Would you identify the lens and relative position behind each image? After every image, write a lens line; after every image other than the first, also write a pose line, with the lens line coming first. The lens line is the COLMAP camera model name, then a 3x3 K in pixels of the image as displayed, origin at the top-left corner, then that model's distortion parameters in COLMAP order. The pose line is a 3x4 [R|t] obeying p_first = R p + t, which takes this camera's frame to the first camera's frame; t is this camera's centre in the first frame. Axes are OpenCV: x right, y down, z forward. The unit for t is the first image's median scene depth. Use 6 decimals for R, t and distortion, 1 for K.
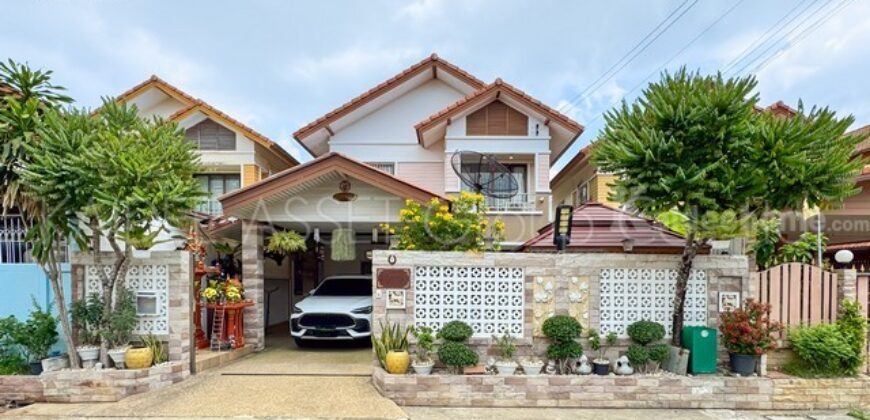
lens RADIAL K [[385.4, 0, 436.7], [0, 385.4, 281.9], [0, 0, 1]] dist [-0.001091, -0.000090]
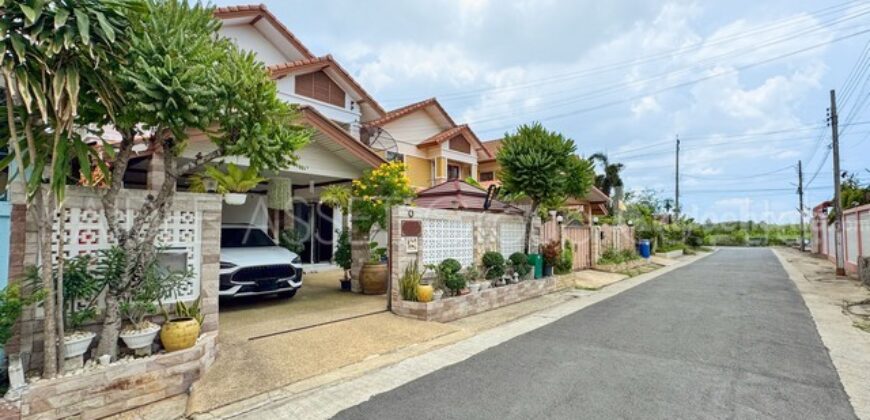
lens RADIAL K [[360.2, 0, 435.0], [0, 360.2, 210.0], [0, 0, 1]] dist [0.000101, -0.000024]
pose [[0.671584, 0.039087, 0.739897, -0.939936], [0.004739, 0.998360, -0.057043, -0.001653], [-0.740913, 0.041815, 0.670298, 0.146112]]
